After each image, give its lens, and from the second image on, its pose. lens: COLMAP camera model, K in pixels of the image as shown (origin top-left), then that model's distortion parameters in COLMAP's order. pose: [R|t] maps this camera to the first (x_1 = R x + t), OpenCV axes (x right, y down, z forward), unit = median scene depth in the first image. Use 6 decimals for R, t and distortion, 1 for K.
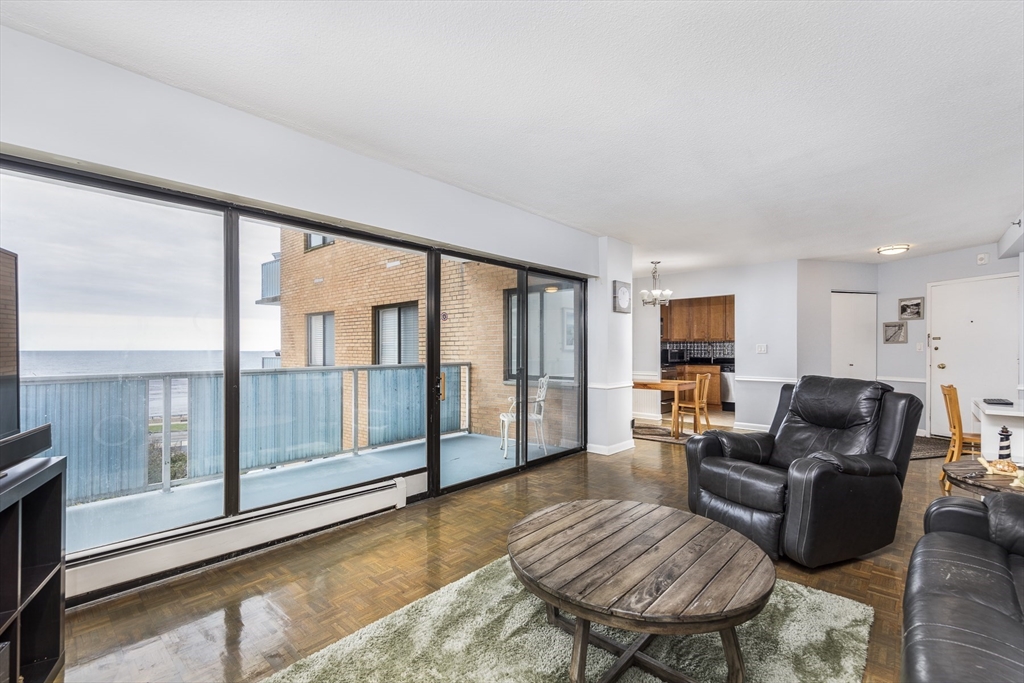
lens RADIAL K [[436.3, 0, 517.1], [0, 436.3, 349.4], [0, 0, 1]] dist [0.010394, -0.001442]
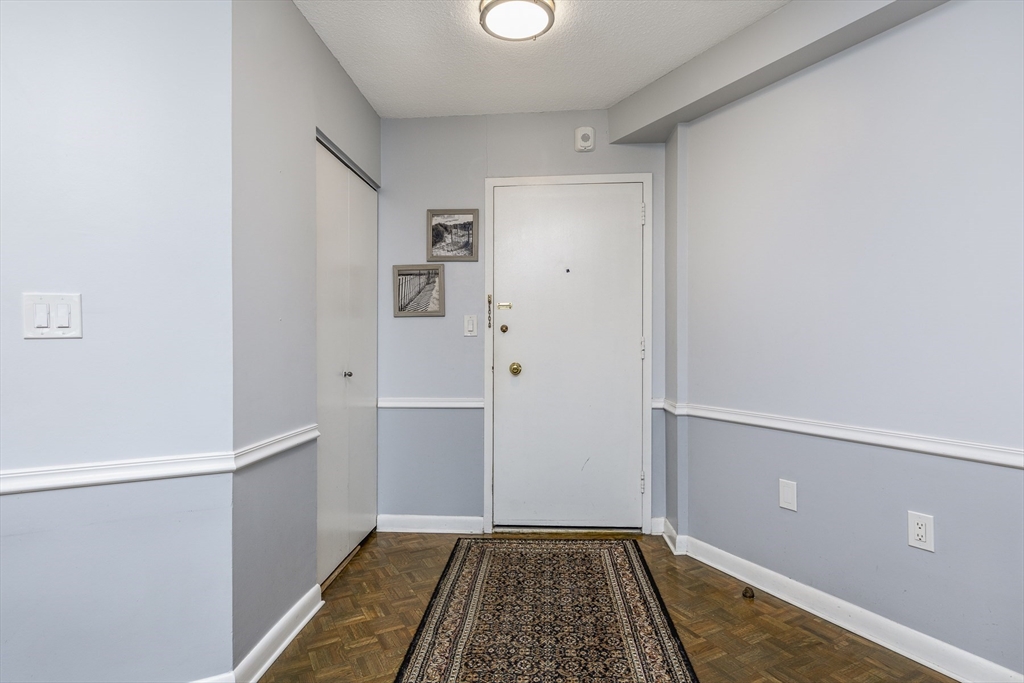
lens RADIAL K [[535.6, 0, 513.6], [0, 535.6, 343.2], [0, 0, 1]] dist [0.011831, 0.000224]
pose [[0.327594, -0.004363, 0.944808, 0.429551], [0.004134, 0.999986, 0.003185, 0.010197], [-0.944810, 0.002863, 0.327608, 0.778443]]
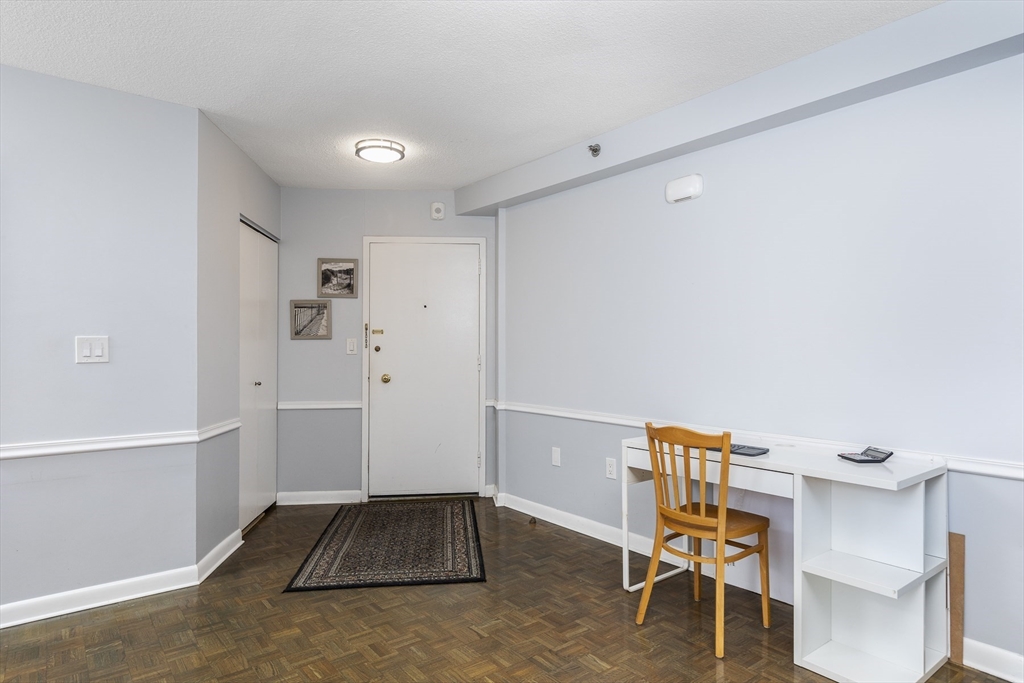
lens RADIAL K [[592.3, 0, 517.9], [0, 592.3, 345.0], [0, 0, 1]] dist [-0.005644, 0.000375]
pose [[0.156845, 0.004040, 0.987615, 0.189917], [0.003145, 0.999985, -0.004590, -0.002999], [-0.987618, 0.003826, 0.156829, 0.658137]]
